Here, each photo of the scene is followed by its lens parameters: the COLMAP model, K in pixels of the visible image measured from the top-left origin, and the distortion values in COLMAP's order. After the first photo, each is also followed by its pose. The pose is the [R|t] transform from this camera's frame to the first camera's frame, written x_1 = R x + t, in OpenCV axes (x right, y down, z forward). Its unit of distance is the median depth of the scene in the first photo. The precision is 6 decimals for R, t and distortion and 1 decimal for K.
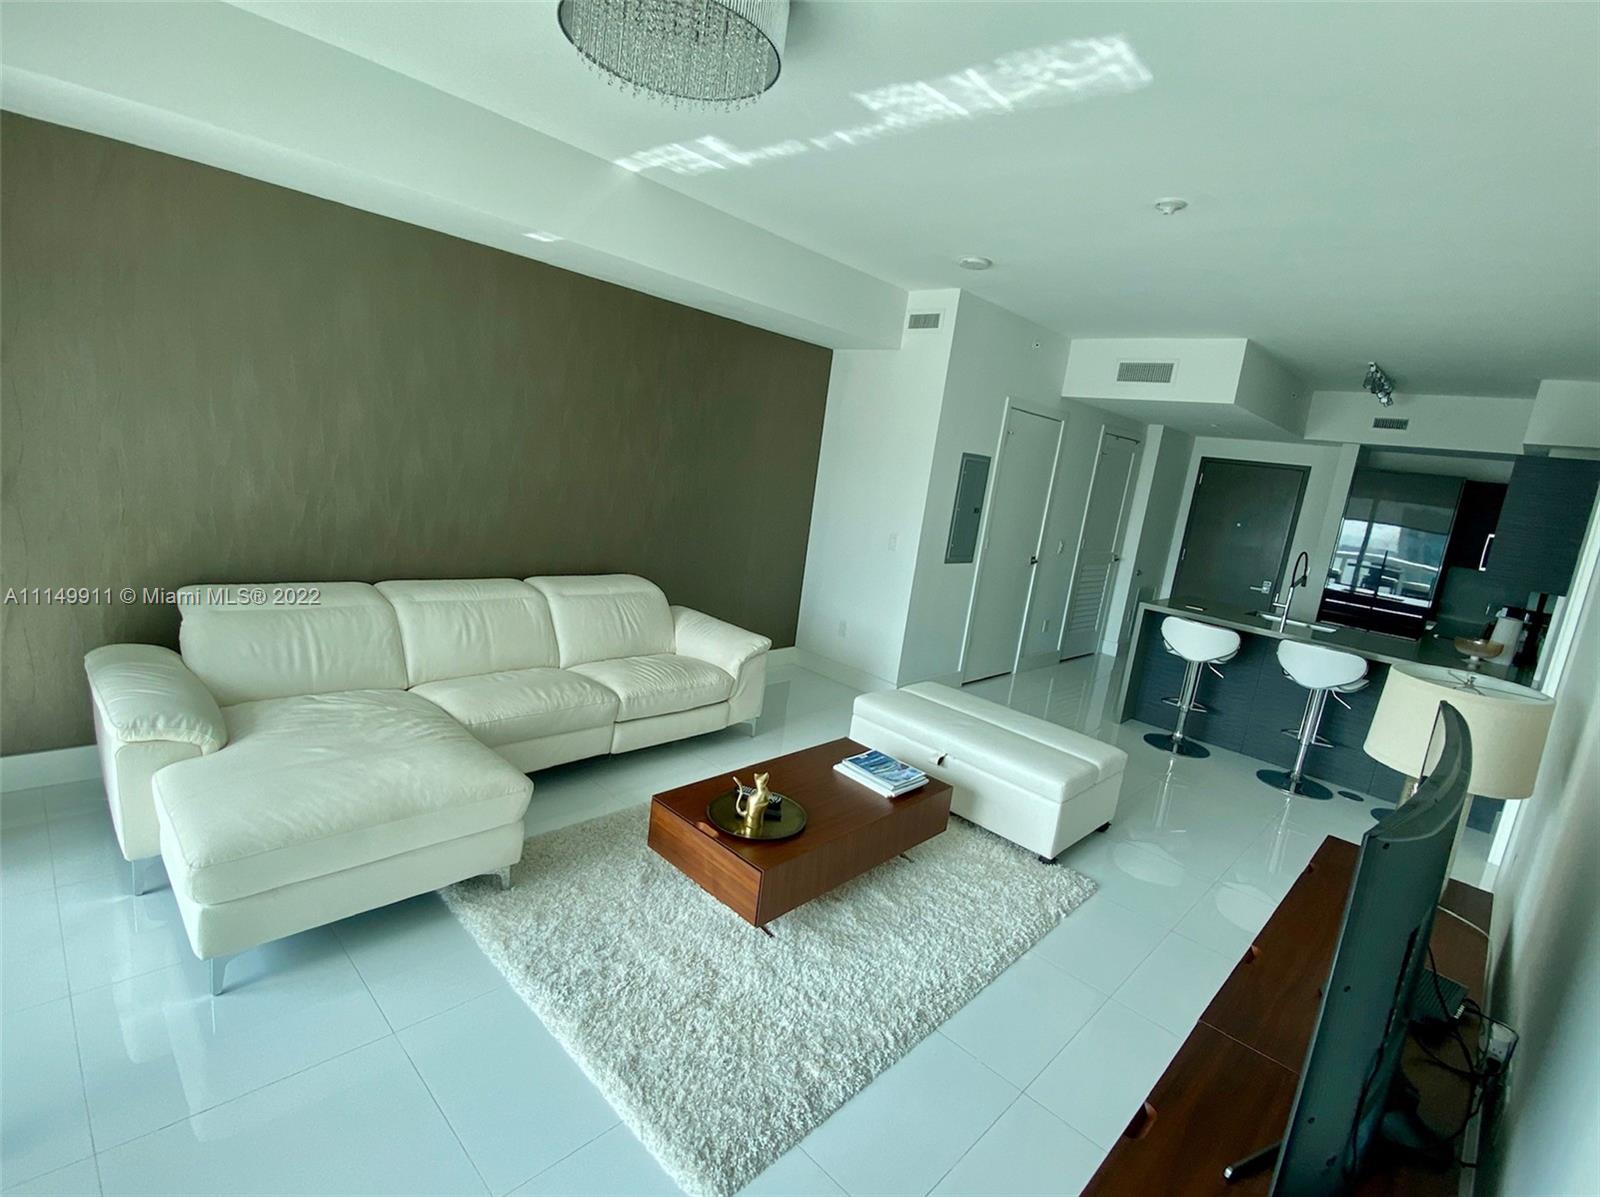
lens RADIAL K [[722.8, 0, 829.8], [0, 722.8, 592.6], [0, 0, 1]] dist [-0.005396, -0.000842]
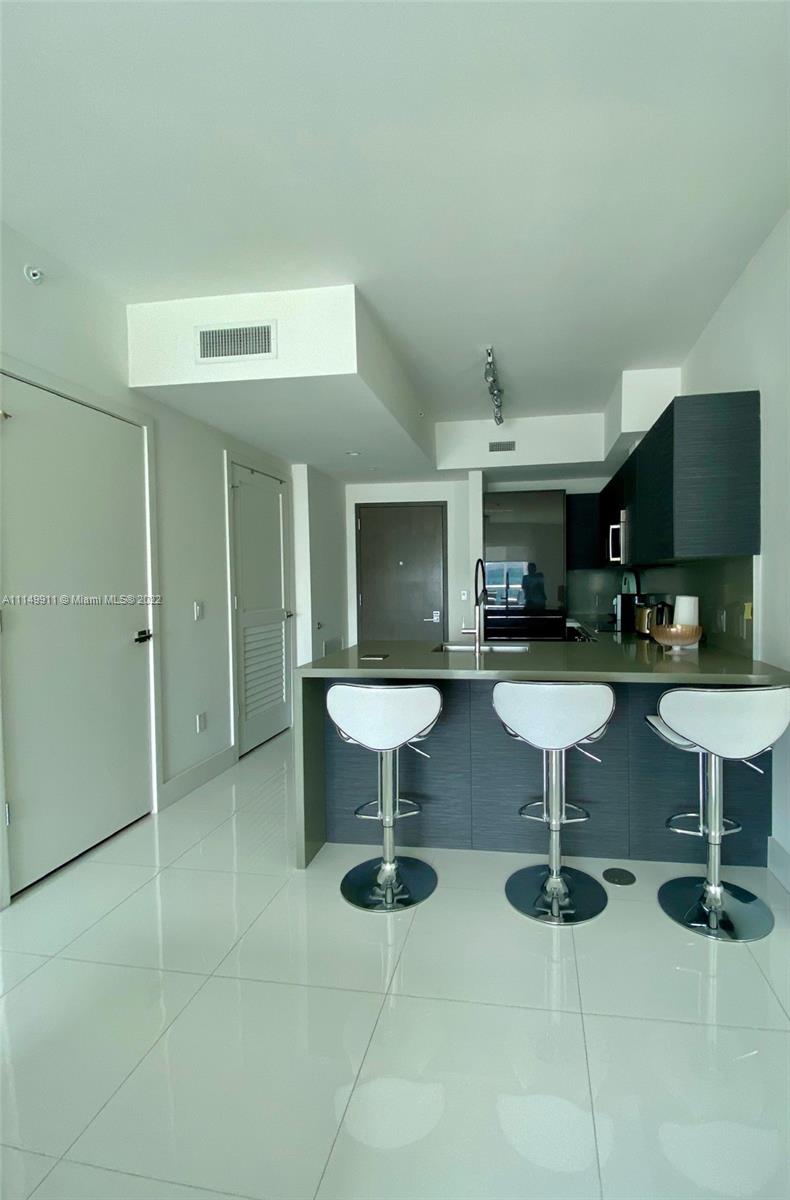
lens RADIAL K [[612.1, 0, 395.0], [0, 612.1, 600.0], [0, 0, 1]] dist [0.000532, 0.000051]
pose [[0.863368, -0.168442, 0.475629, 0.231201], [0.217485, 0.974805, -0.049557, 0.000172], [-0.455298, 0.146228, 0.878249, 0.420639]]
